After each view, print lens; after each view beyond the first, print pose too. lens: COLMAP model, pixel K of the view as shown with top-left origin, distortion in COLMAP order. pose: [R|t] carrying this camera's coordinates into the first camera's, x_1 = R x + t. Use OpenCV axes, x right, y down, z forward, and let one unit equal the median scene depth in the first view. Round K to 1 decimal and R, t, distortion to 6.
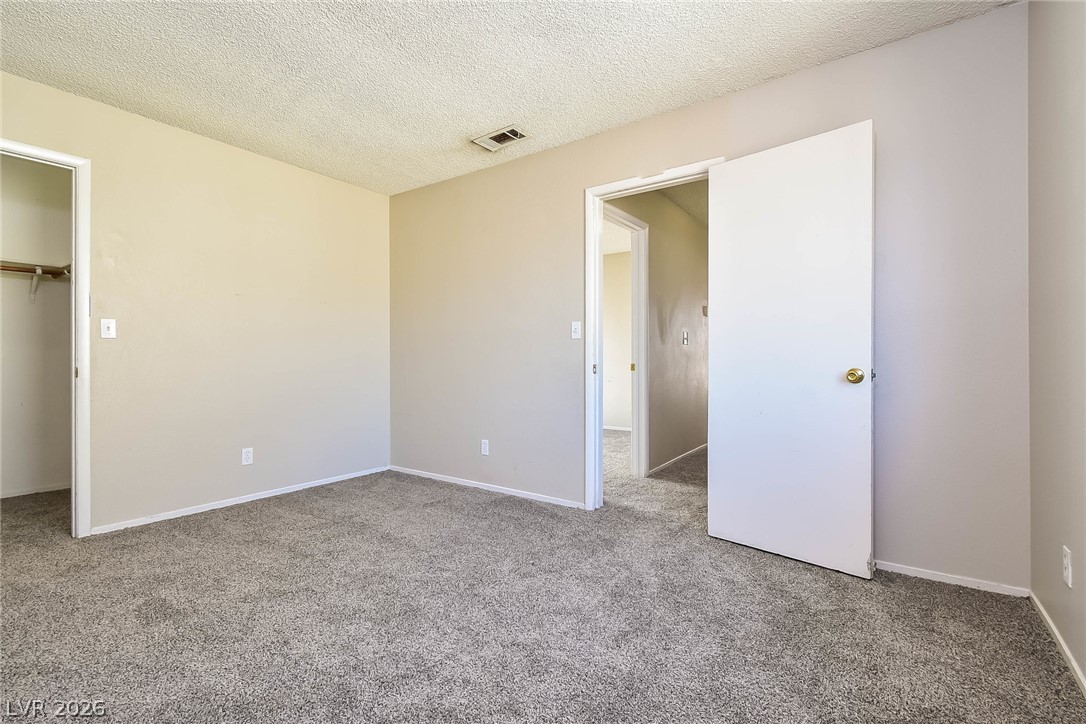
lens RADIAL K [[485.0, 0, 549.6], [0, 485.0, 366.1], [0, 0, 1]] dist [0.001581, -0.000368]
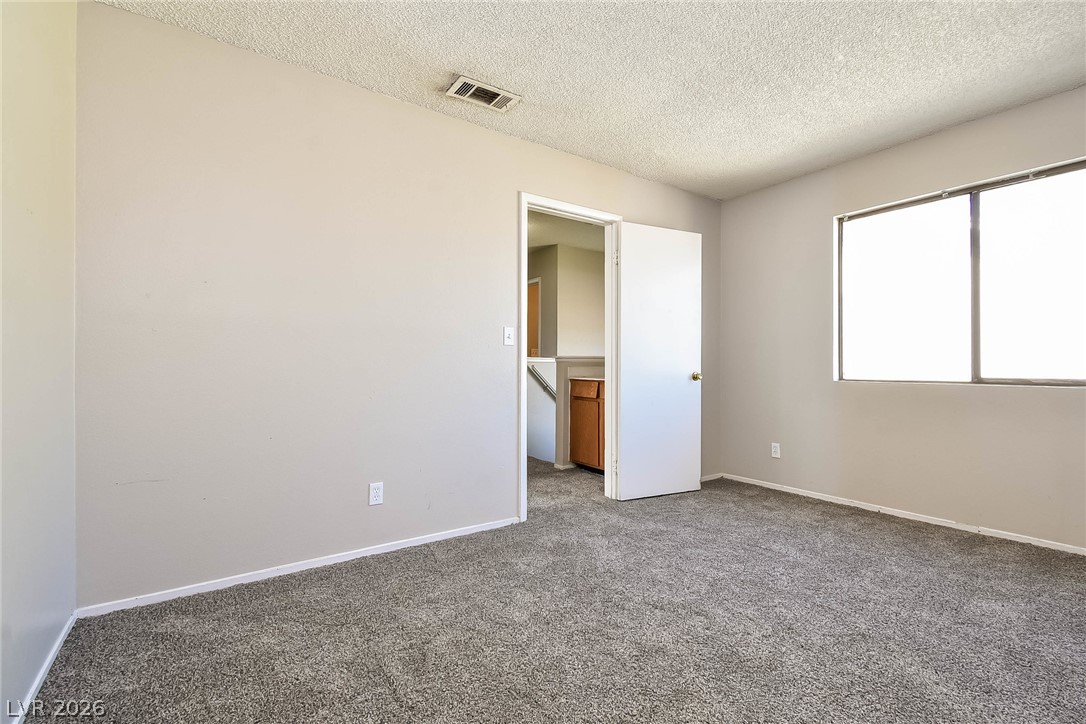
lens RADIAL K [[485.0, 0, 549.6], [0, 485.0, 366.1], [0, 0, 1]] dist [0.001581, -0.000368]
pose [[0.331711, 0.003580, 0.943374, -1.014800], [0.013986, 0.999864, -0.008712, -0.007461], [-0.943277, 0.016084, 0.331616, 0.765800]]
